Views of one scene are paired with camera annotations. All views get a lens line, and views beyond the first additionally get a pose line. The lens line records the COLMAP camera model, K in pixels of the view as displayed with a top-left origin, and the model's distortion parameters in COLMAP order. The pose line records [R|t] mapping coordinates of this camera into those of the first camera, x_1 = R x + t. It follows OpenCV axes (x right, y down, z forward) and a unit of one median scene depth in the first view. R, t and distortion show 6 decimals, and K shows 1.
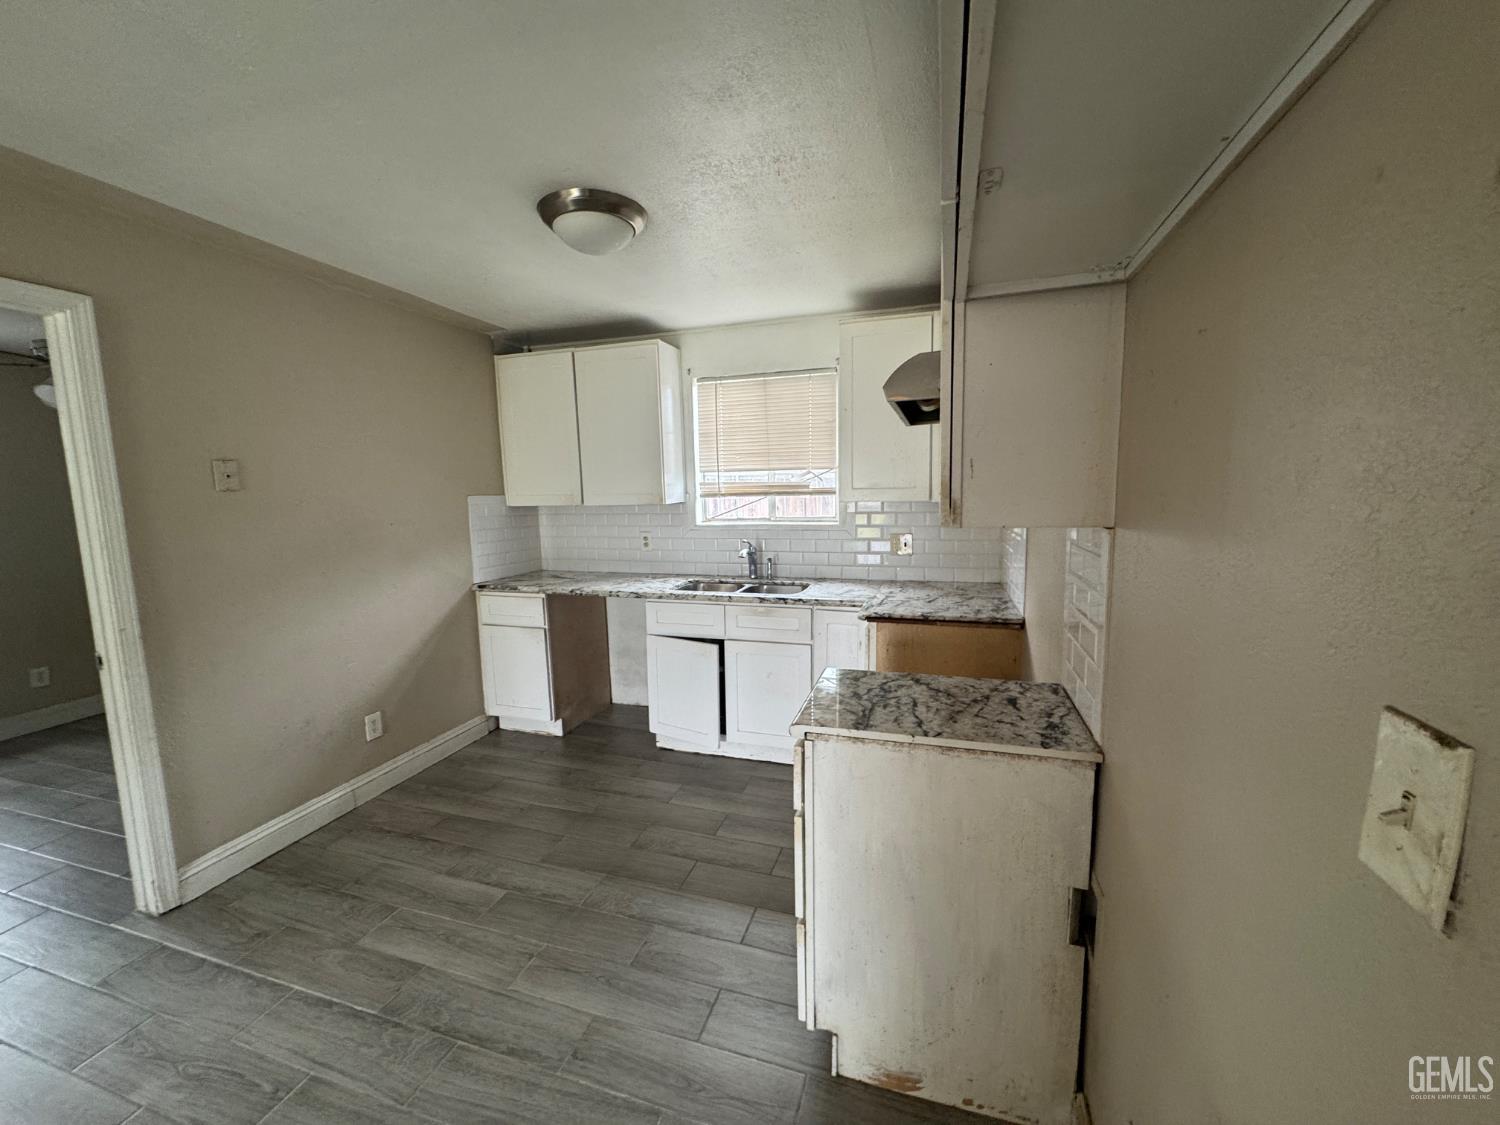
lens RADIAL K [[601.9, 0, 744.7], [0, 601.9, 567.1], [0, 0, 1]] dist [-0.003511, 0.001272]
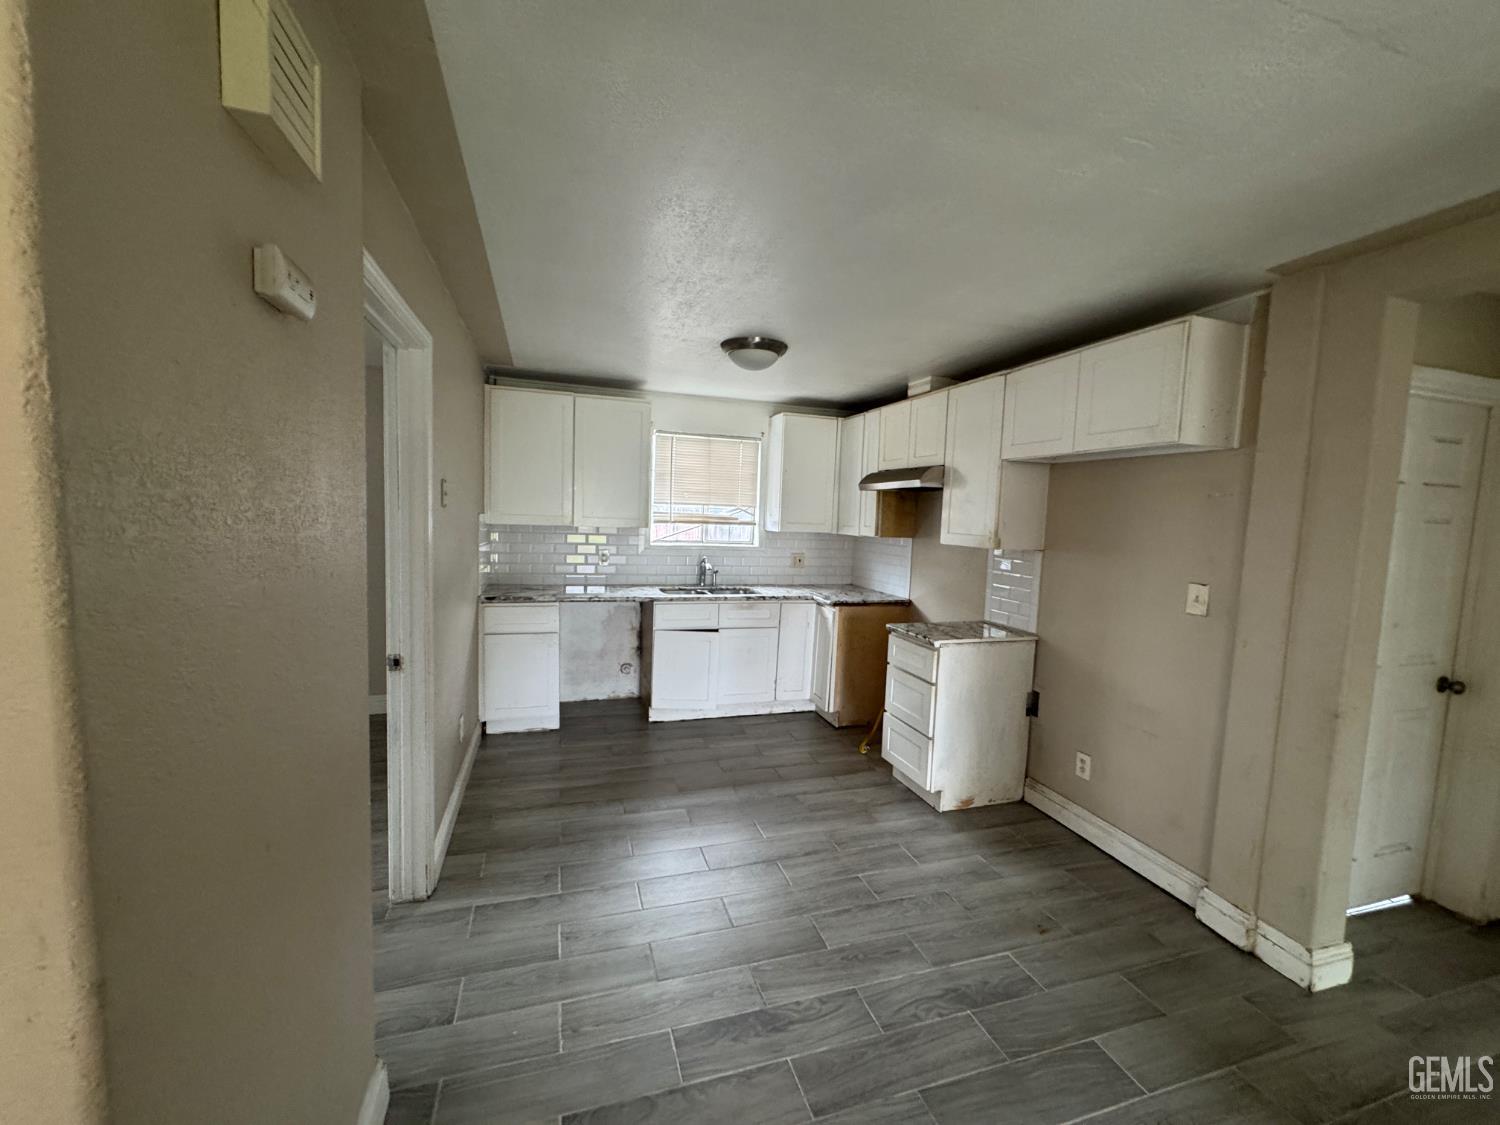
lens RADIAL K [[601.9, 0, 753.4], [0, 601.9, 558.6], [0, 0, 1]] dist [-0.003511, 0.001272]
pose [[0.808670, 0.006668, 0.588224, -0.701798], [0.022323, 0.998868, -0.042011, 0.017966], [-0.587838, 0.047104, 0.807606, -0.150199]]
